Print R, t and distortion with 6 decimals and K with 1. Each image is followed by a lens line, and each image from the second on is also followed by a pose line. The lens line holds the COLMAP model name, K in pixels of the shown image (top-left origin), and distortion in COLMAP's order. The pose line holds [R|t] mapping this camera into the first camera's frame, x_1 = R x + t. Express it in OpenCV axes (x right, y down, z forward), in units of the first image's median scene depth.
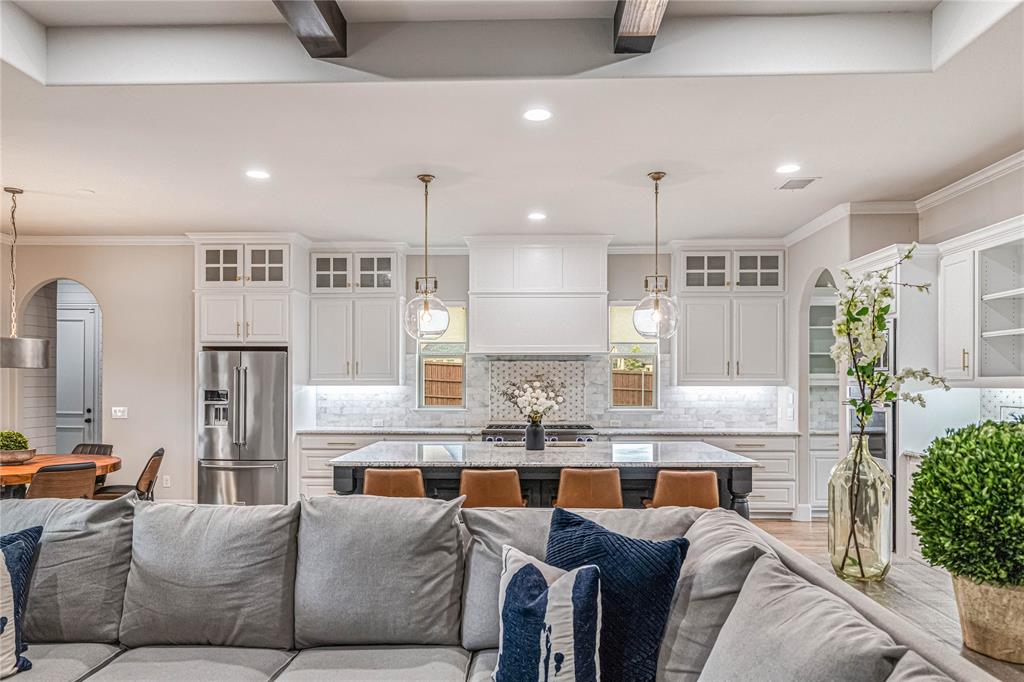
lens RADIAL K [[690.8, 0, 511.9], [0, 690.8, 365.9], [0, 0, 1]] dist [0.020066, -0.023644]
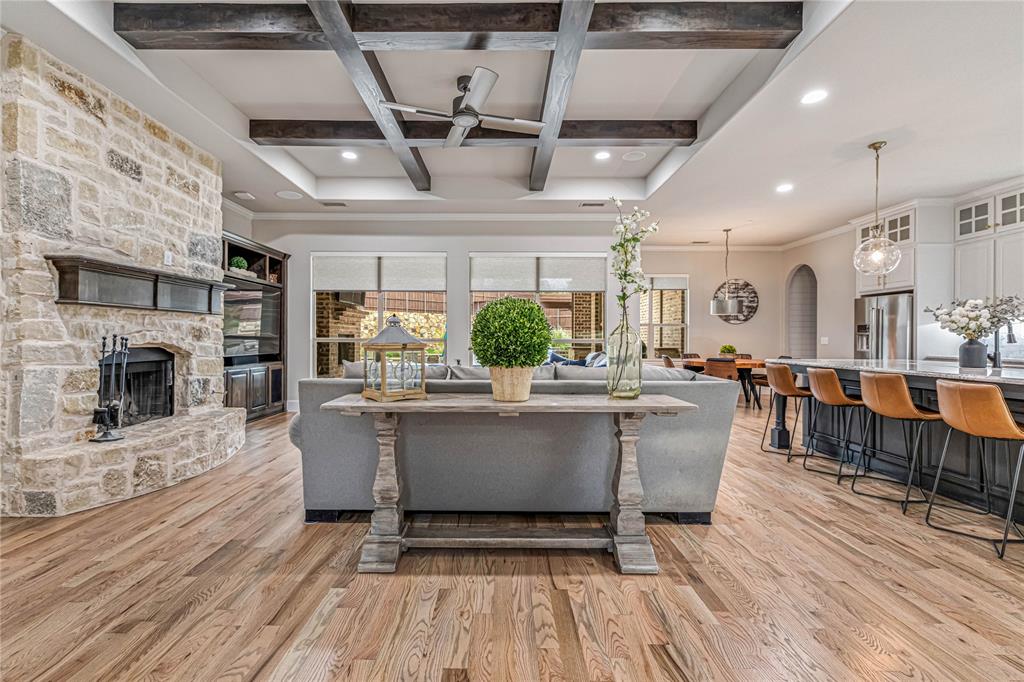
lens RADIAL K [[442.1, 0, 496.4], [0, 442.1, 338.6], [0, 0, 1]] dist [-0.002304, 0.000536]
pose [[0.015054, 0.003378, -0.999881, 0.484134], [0.020856, 0.999776, 0.003692, 0.044627], [0.999669, -0.020909, 0.014981, 0.210153]]
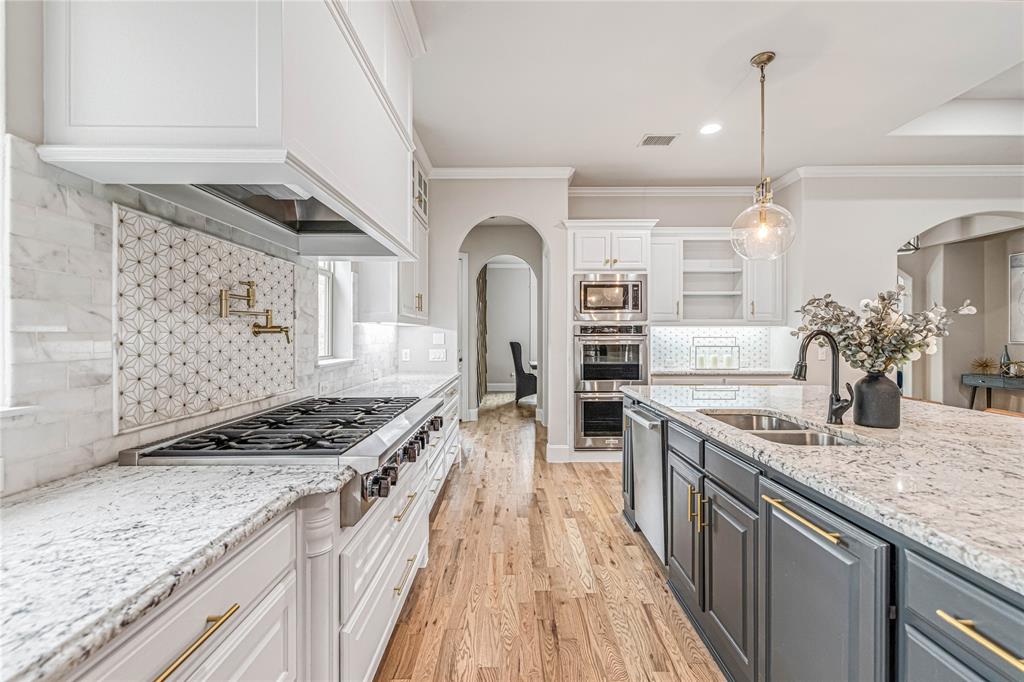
lens RADIAL K [[442.1, 0, 506.6], [0, 442.1, 336.7], [0, 0, 1]] dist [-0.002304, 0.000536]
pose [[-0.023331, -0.000240, 0.999728, -0.214352], [-0.024682, 0.999695, -0.000336, 0.043007], [-0.999423, -0.024683, -0.023329, 0.939093]]
